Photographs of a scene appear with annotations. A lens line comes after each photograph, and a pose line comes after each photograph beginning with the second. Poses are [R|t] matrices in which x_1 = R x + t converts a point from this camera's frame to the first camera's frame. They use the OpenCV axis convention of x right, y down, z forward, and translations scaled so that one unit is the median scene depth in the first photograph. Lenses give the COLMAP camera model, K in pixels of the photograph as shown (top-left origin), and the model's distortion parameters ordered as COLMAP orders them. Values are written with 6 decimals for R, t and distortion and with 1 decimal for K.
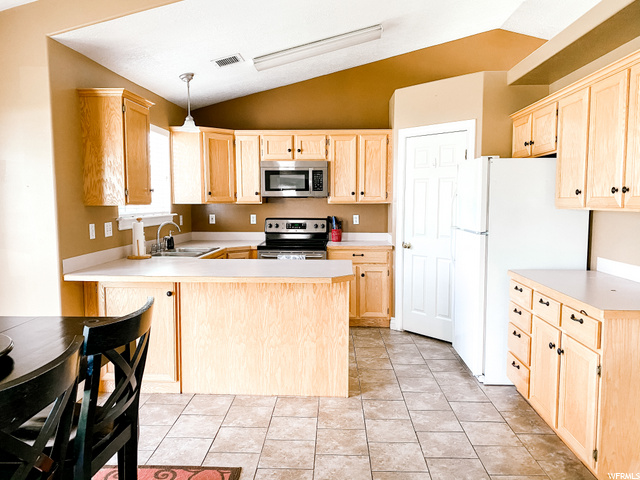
lens RADIAL K [[484.5, 0, 320.6], [0, 484.5, 243.2], [0, 0, 1]] dist [0.099362, -0.114488]
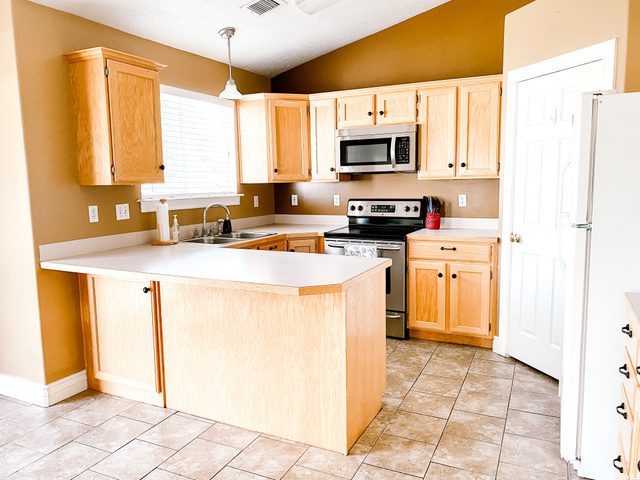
lens RADIAL K [[484.5, 0, 320.6], [0, 484.5, 243.2], [0, 0, 1]] dist [0.099362, -0.114488]
pose [[0.916617, 0.037239, -0.398028, 0.196894], [-0.020305, 0.998704, 0.046676, -0.014837], [0.399250, -0.034702, 0.916185, 0.233086]]
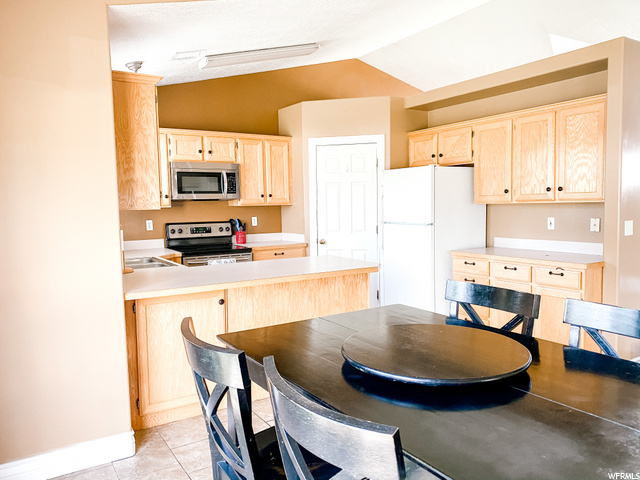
lens RADIAL K [[484.5, 0, 320.6], [0, 484.5, 243.2], [0, 0, 1]] dist [0.099362, -0.114488]
pose [[0.818579, -0.064004, 0.570817, -0.449511], [0.070927, 0.997430, 0.010126, -0.003214], [-0.569999, 0.032198, 0.821015, 0.081267]]
